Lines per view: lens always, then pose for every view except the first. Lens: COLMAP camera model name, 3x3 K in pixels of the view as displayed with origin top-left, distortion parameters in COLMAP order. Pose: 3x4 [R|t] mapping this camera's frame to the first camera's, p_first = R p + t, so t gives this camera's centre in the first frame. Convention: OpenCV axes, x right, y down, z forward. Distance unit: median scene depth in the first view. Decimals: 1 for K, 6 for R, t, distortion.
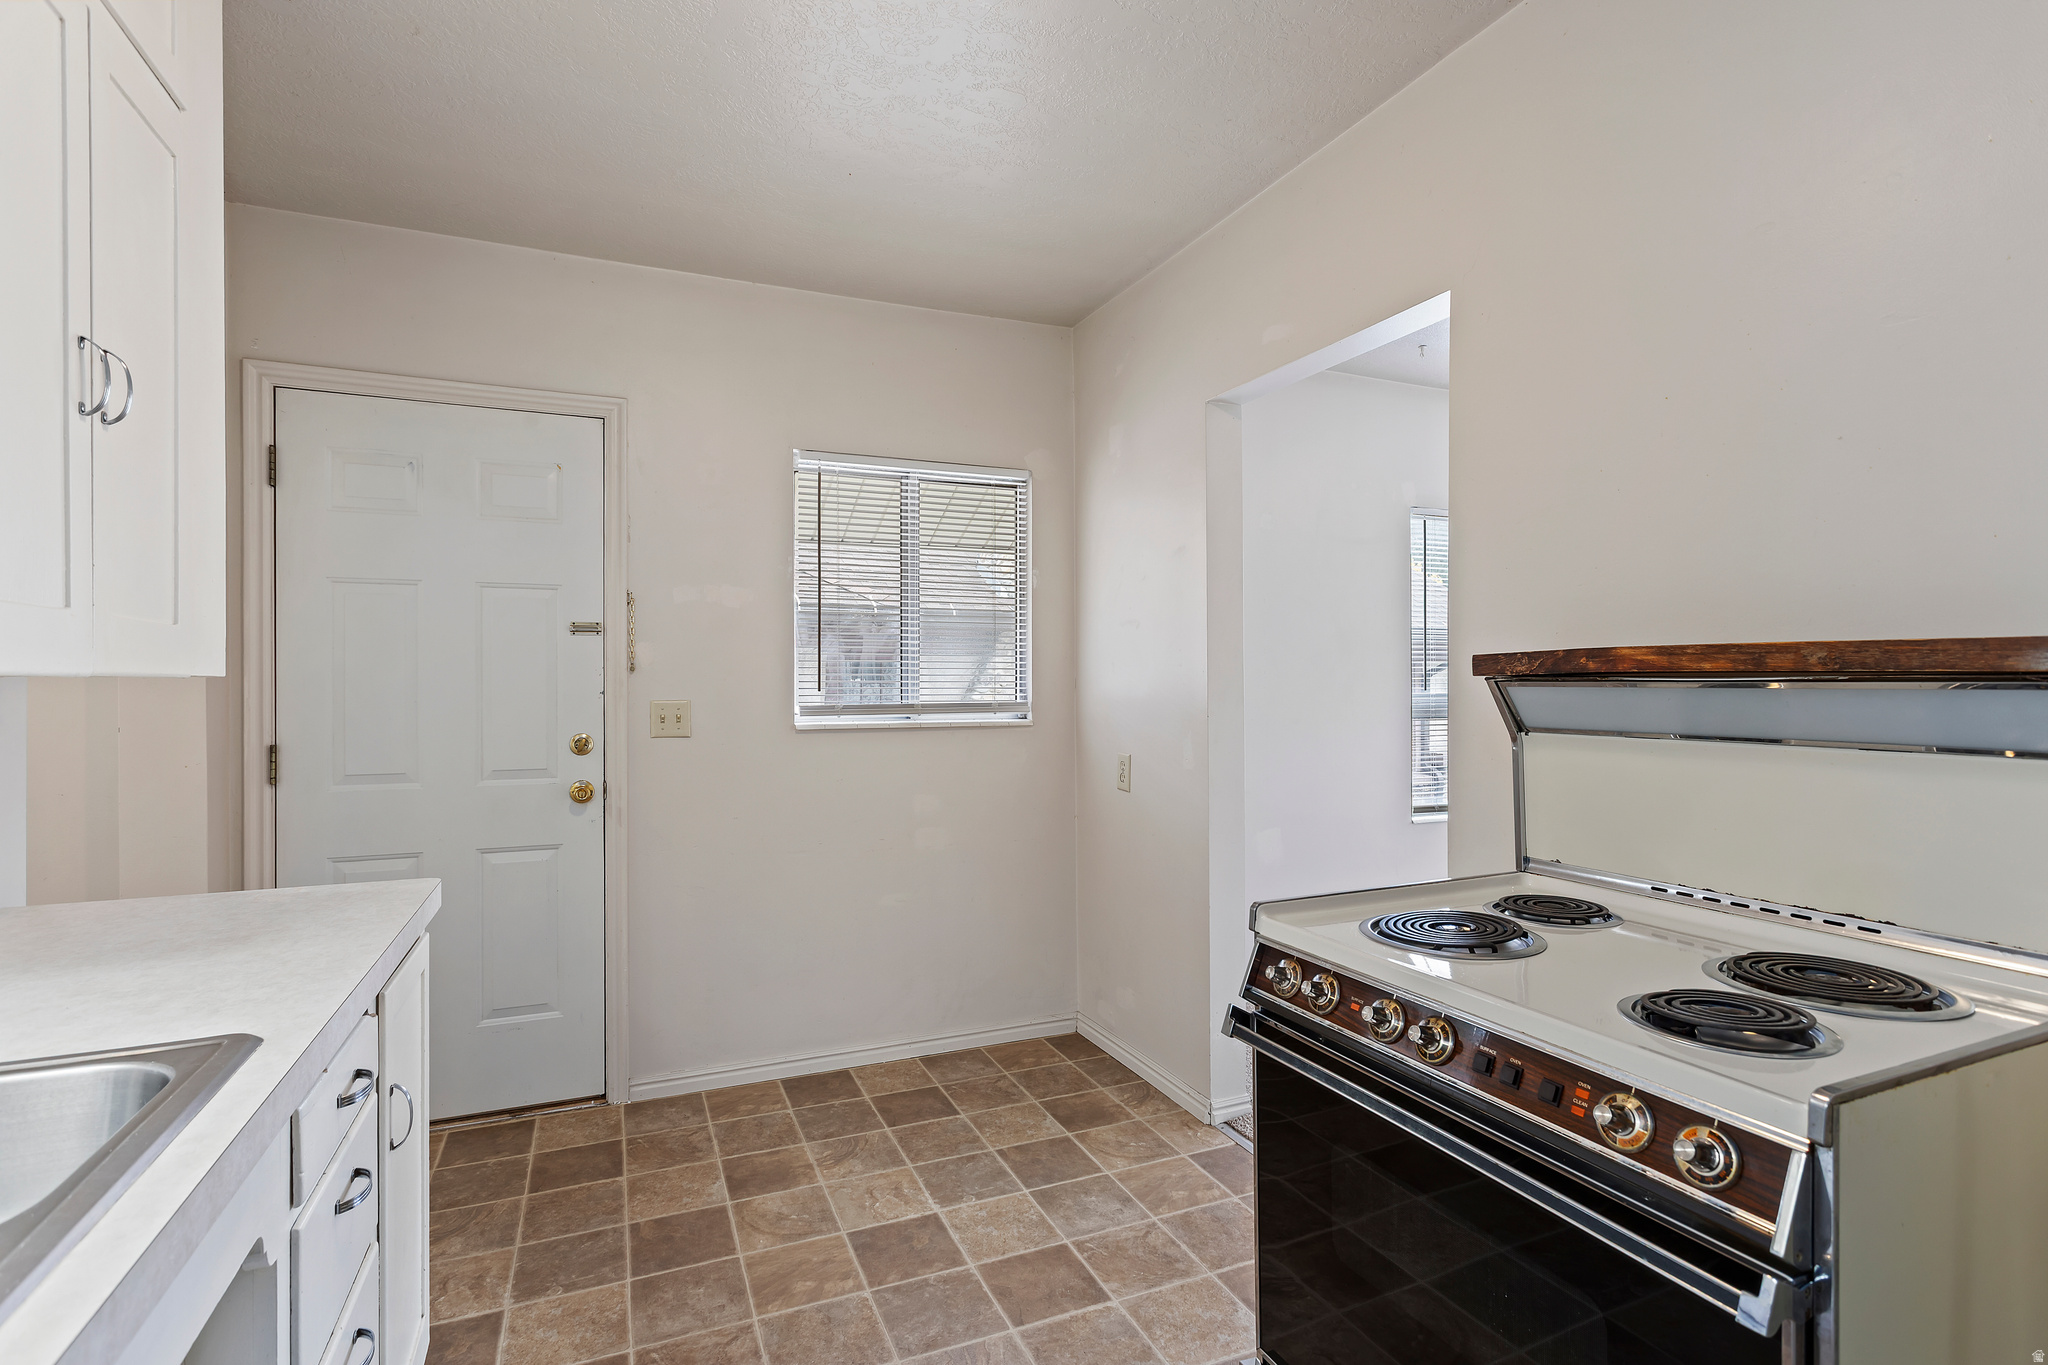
lens RADIAL K [[972.4, 0, 1024.0], [0, 972.4, 682.5], [0, 0, 1]] dist [0.000187, 0.000029]
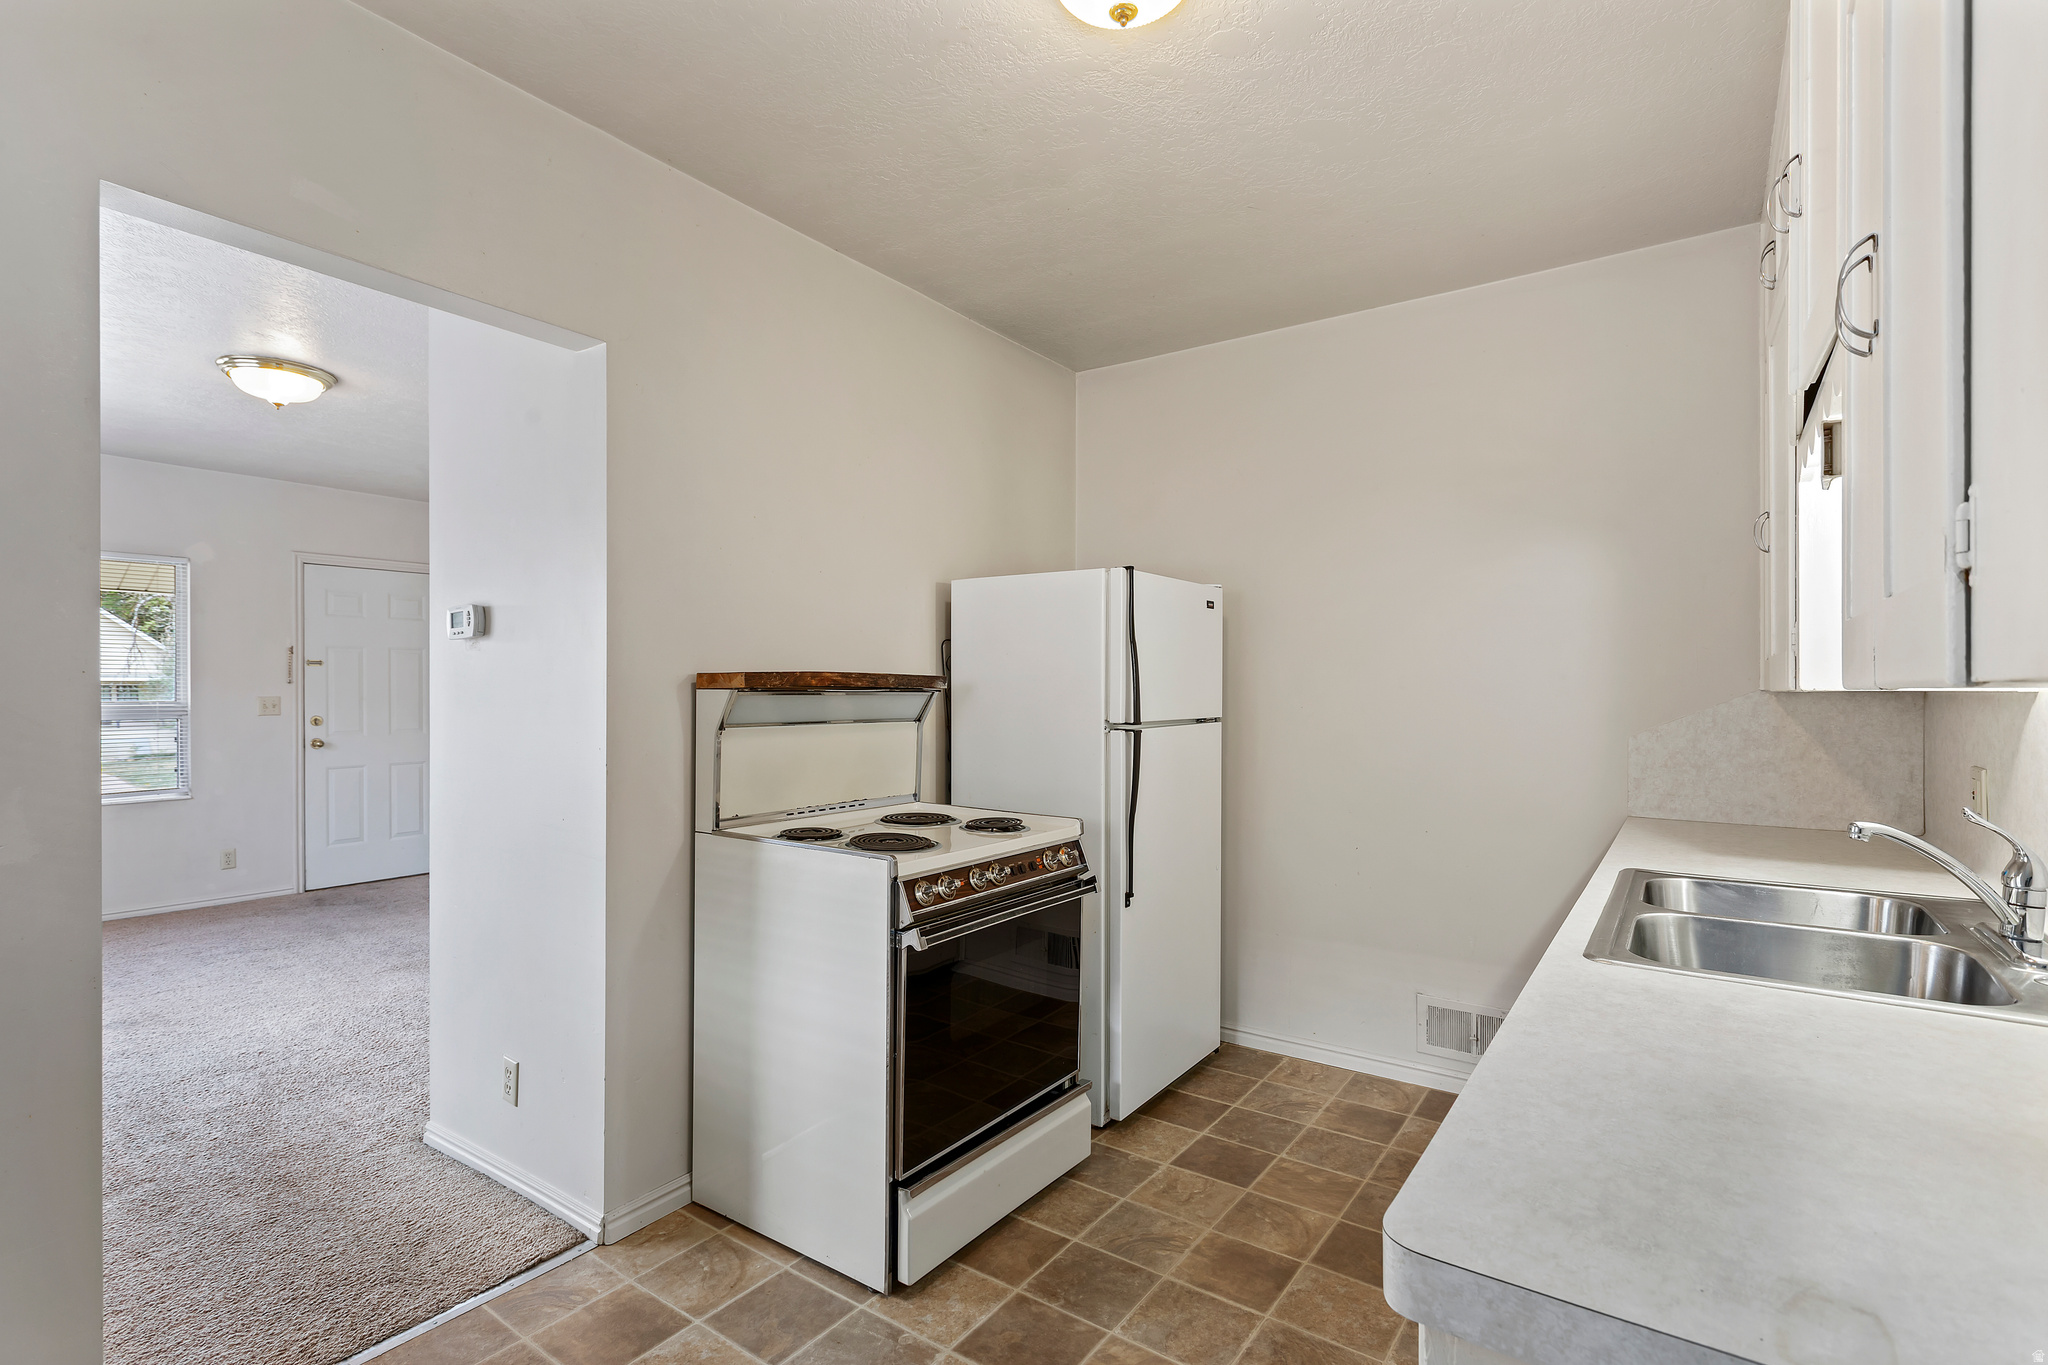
lens RADIAL K [[972.4, 0, 1024.0], [0, 972.4, 682.5], [0, 0, 1]] dist [0.000187, 0.000029]
pose [[-0.524185, 0.016248, 0.851450, -0.966823], [0.007380, 0.999867, -0.014537, 0.008194], [-0.851573, -0.001337, -0.524235, 1.738426]]
